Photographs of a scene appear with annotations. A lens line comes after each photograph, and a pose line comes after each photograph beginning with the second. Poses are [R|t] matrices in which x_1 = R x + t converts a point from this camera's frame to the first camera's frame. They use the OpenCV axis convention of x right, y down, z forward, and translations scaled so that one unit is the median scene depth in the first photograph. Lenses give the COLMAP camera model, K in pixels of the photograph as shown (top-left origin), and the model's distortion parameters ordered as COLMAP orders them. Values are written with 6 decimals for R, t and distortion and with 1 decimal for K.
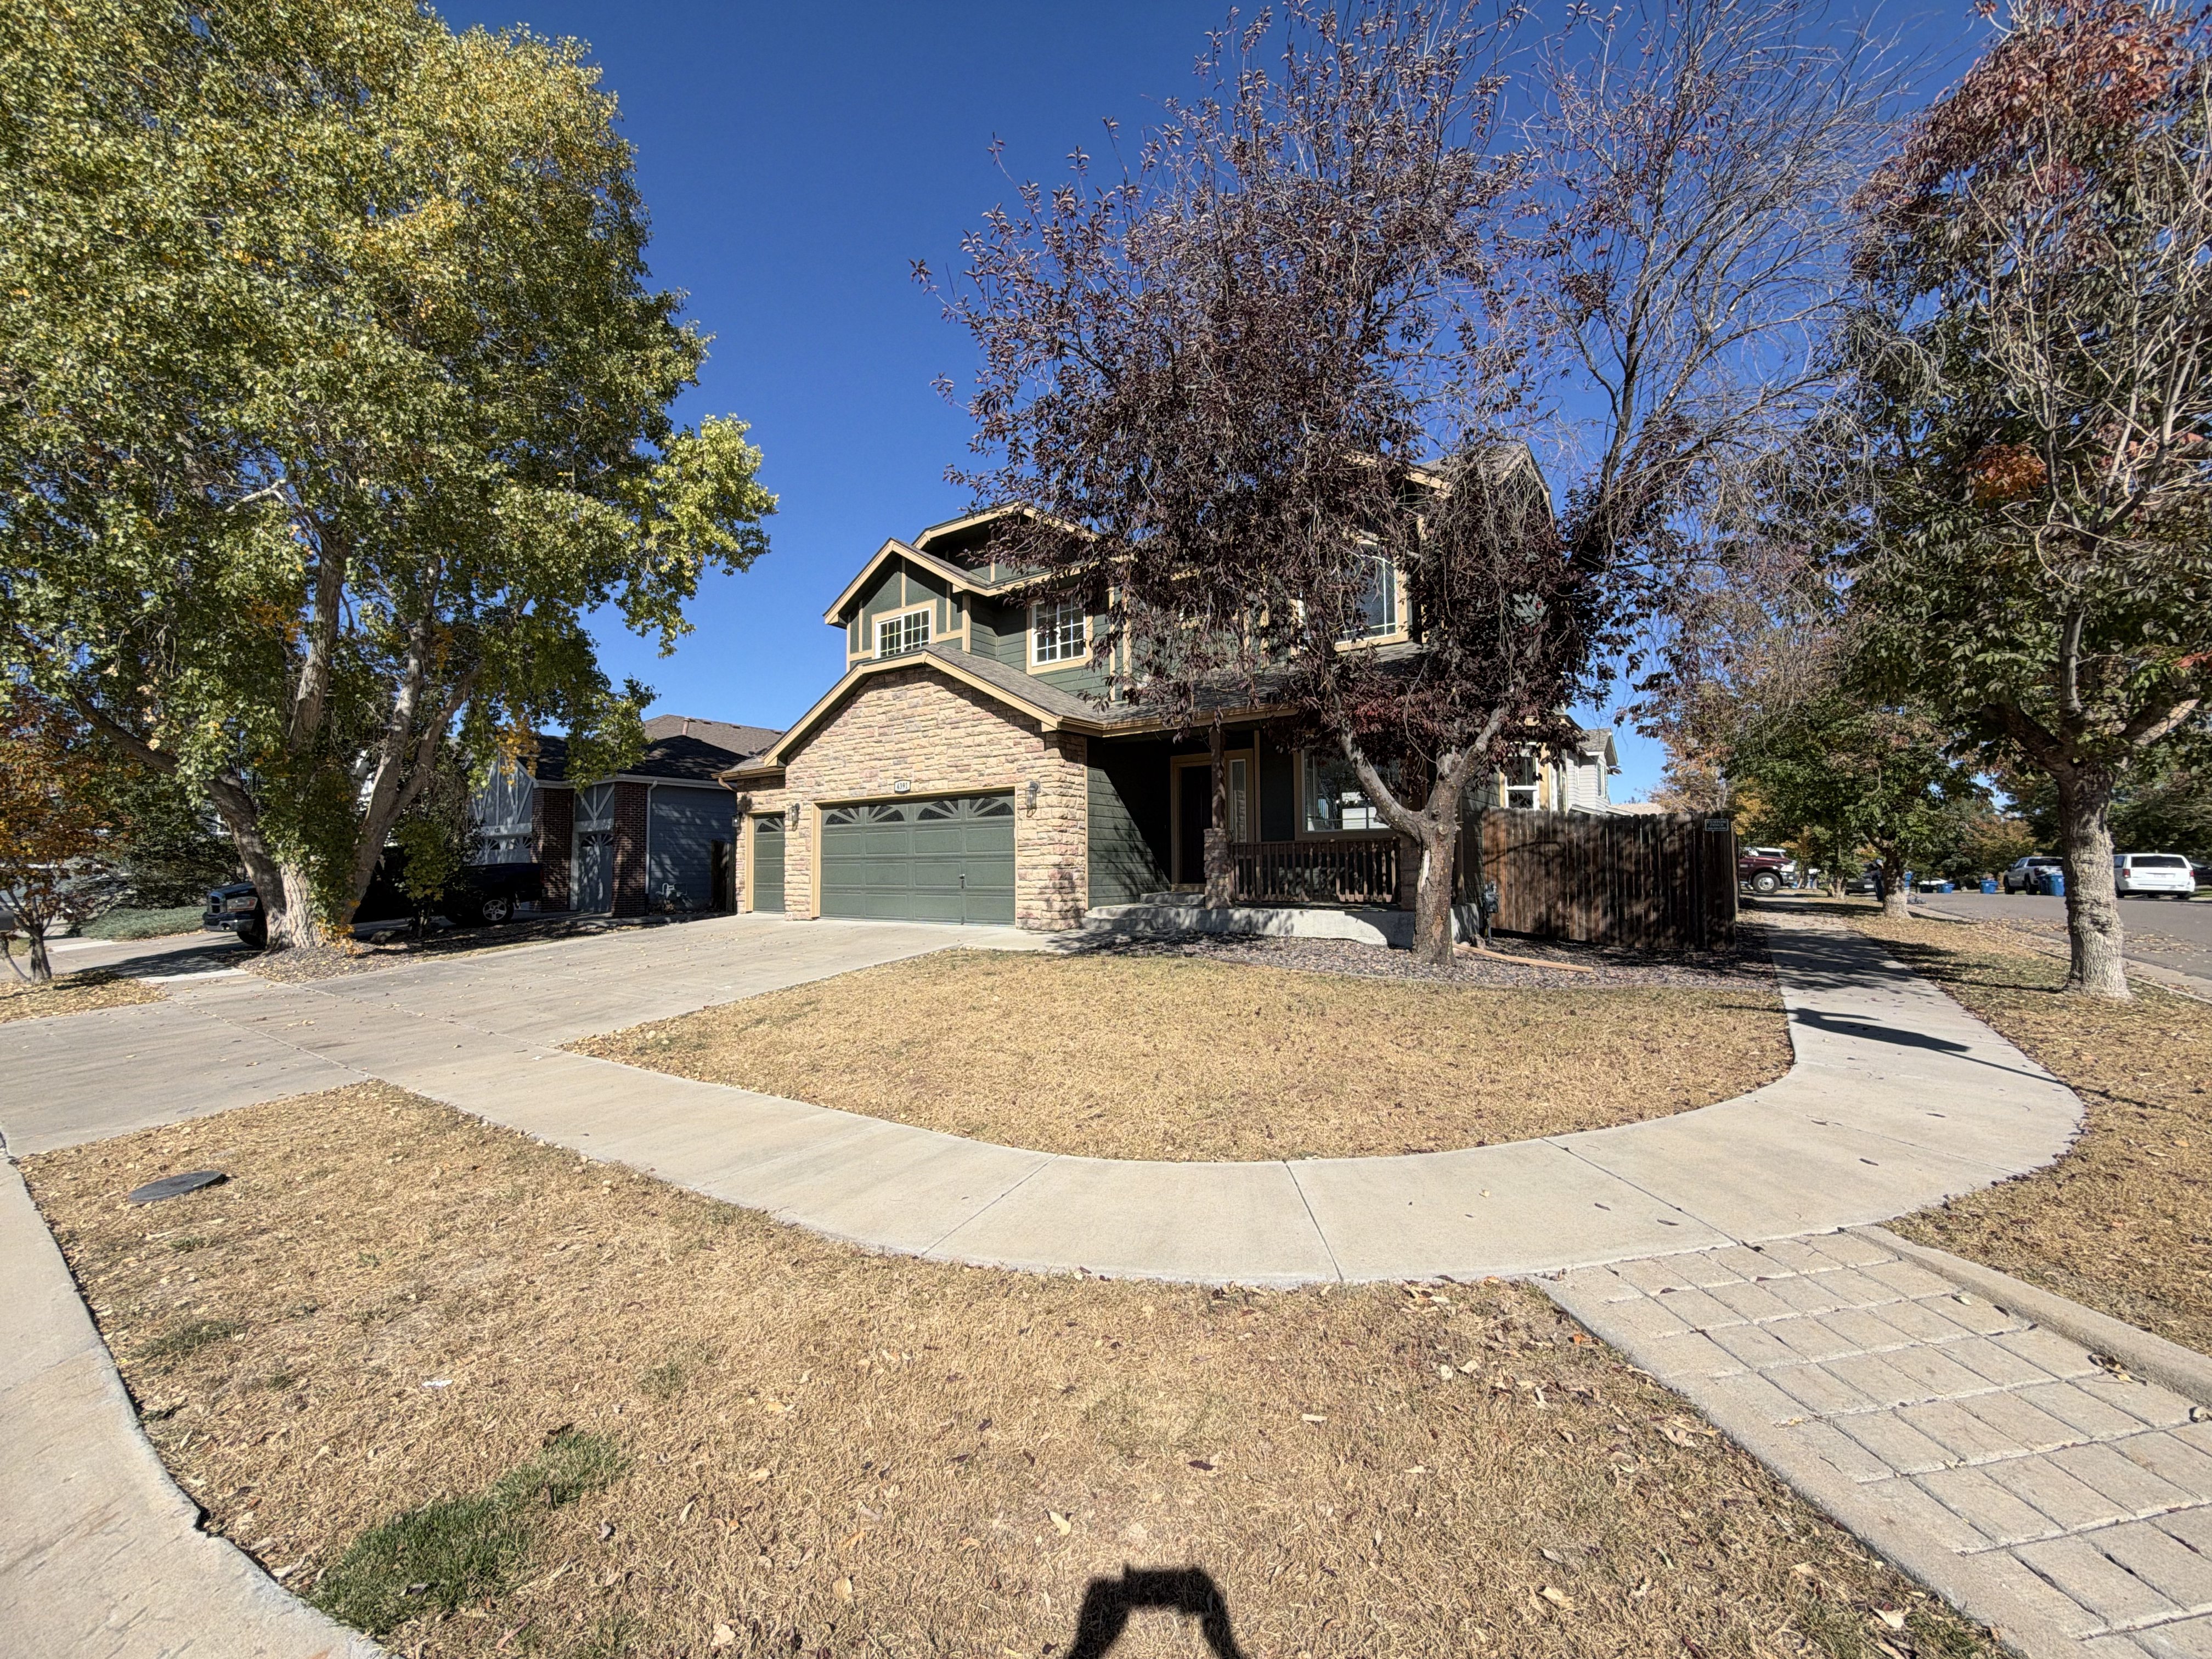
lens RADIAL K [[890.5, 0, 1106.0], [0, 890.5, 829.5], [0, 0, 1]] dist [-0.000680, -0.000014]
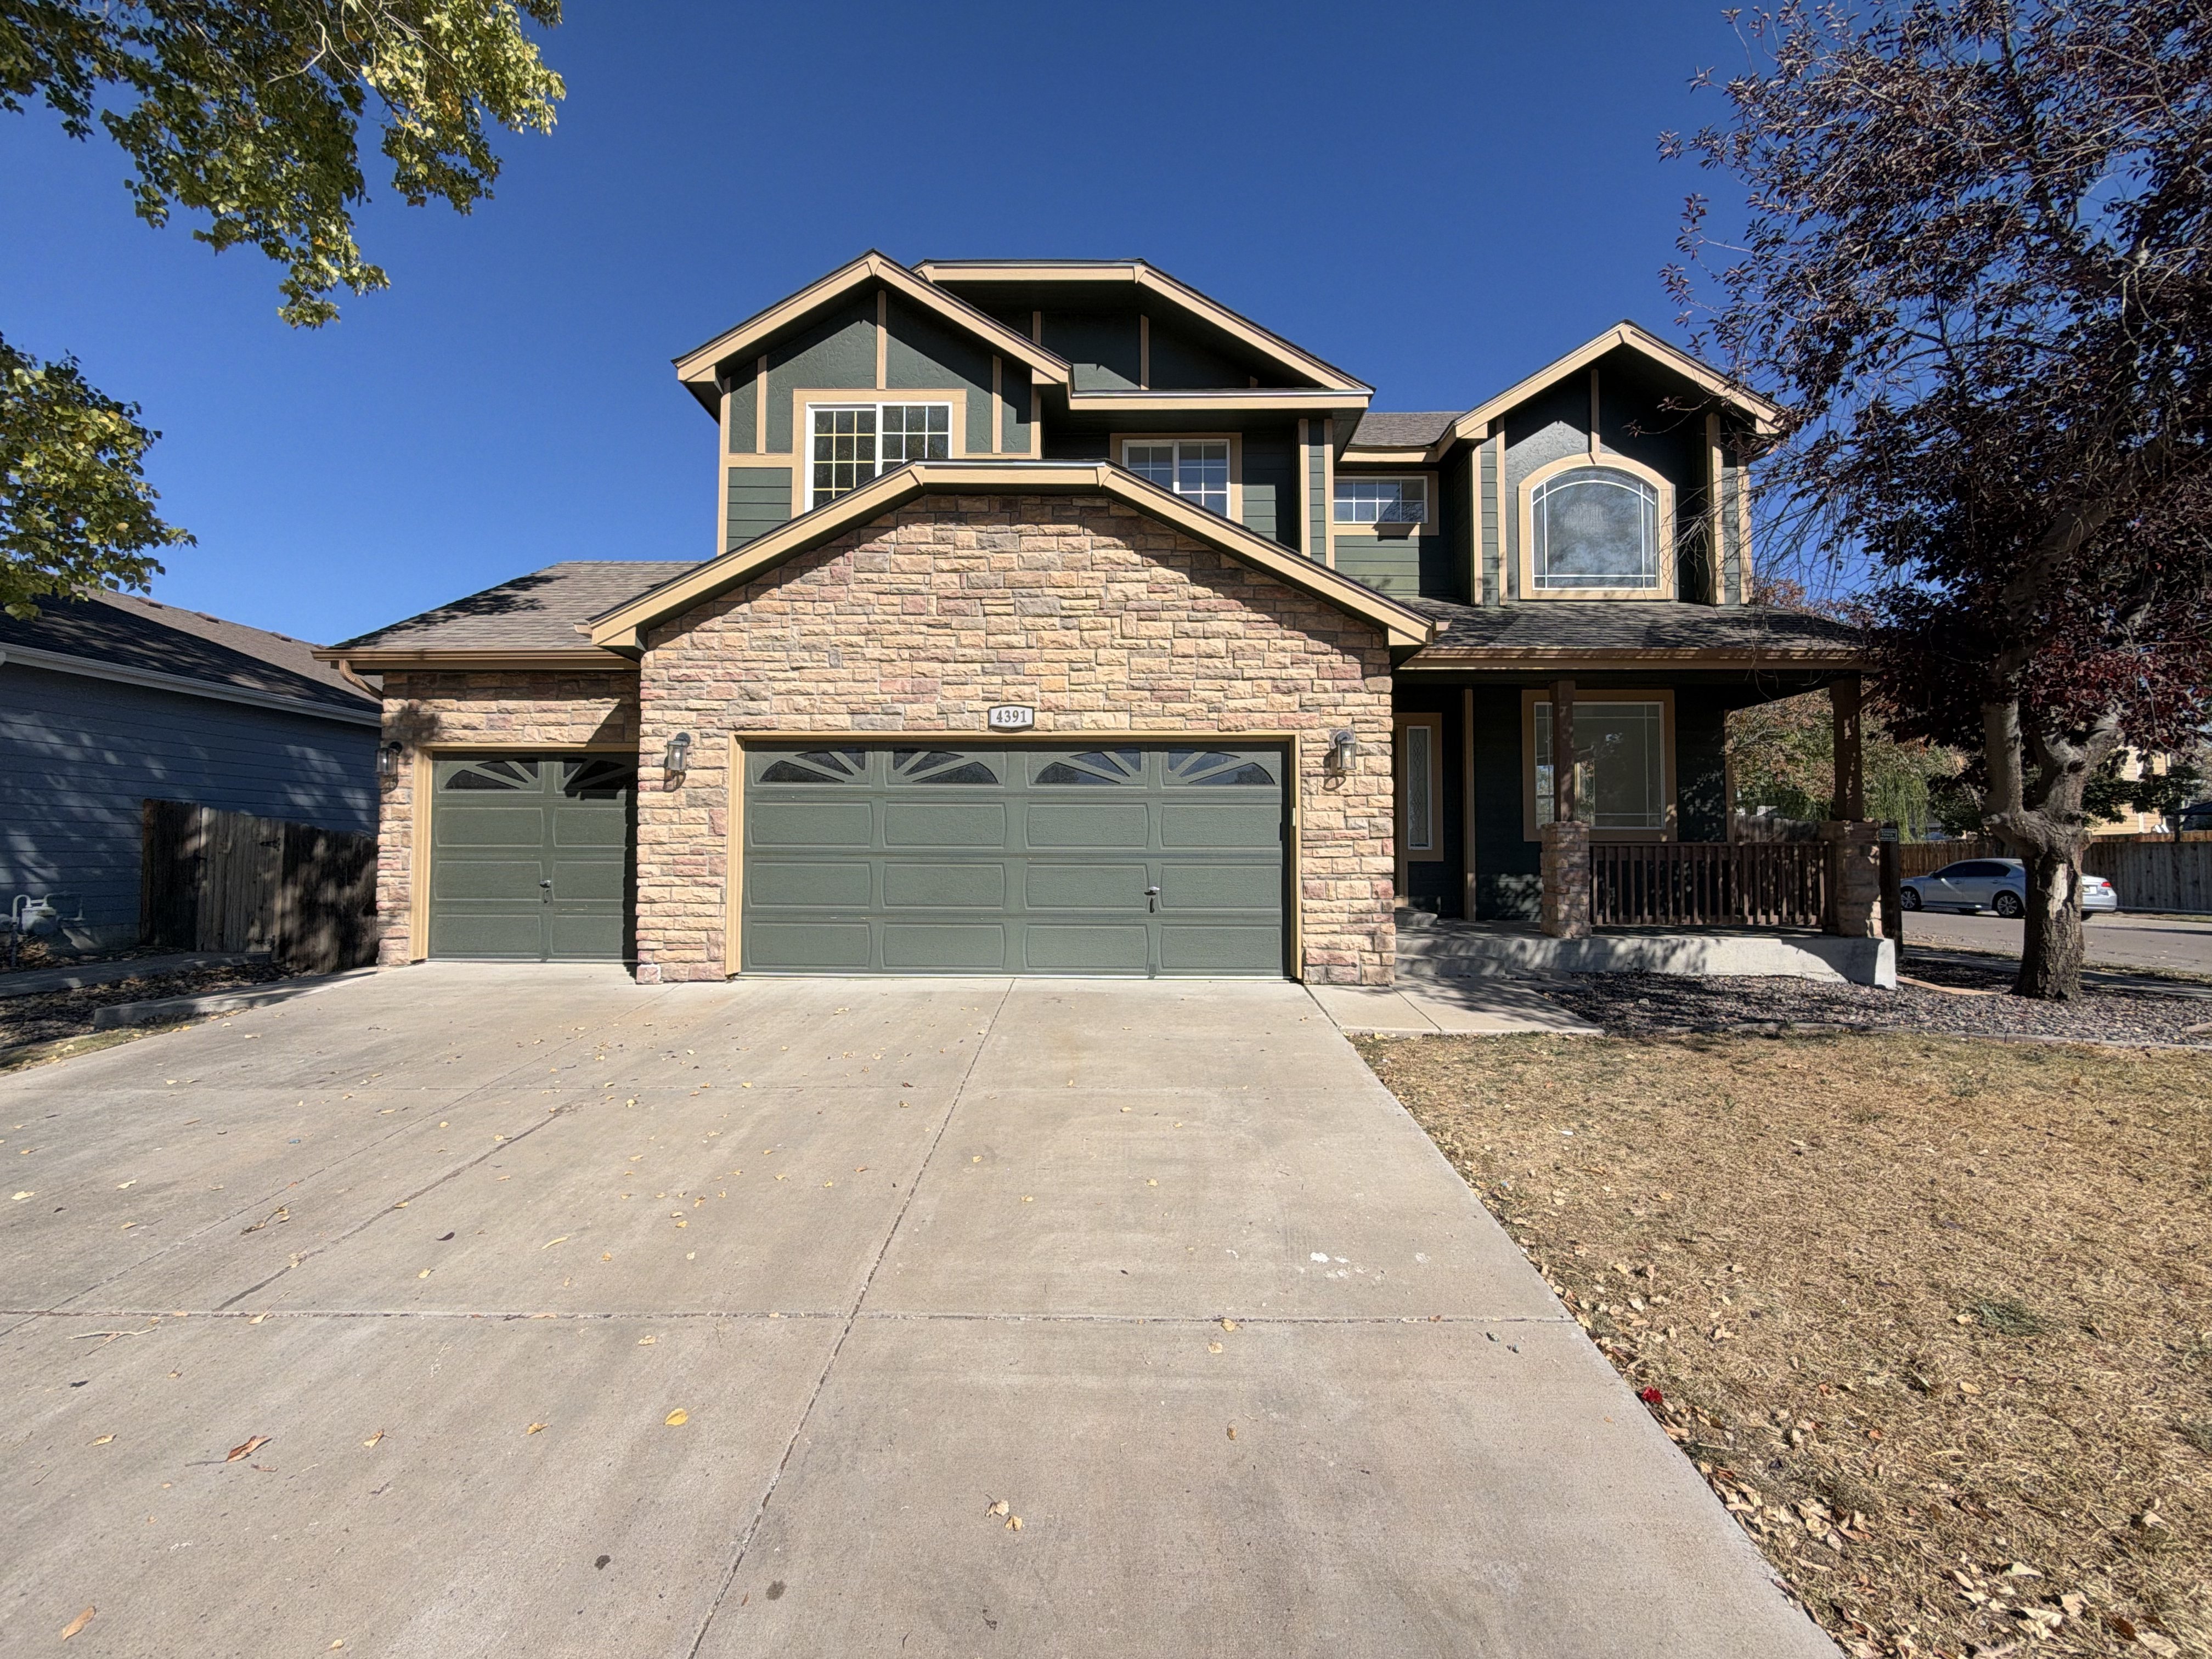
lens RADIAL K [[881.0, 0, 1106.0], [0, 881.0, 829.5], [0, 0, 1]] dist [0.002801, 0.000102]
pose [[0.820657, 0.026951, 0.570785, -0.435990], [-0.035163, 0.999376, 0.003367, 0.012106], [-0.570338, -0.022834, 0.821093, 0.500121]]
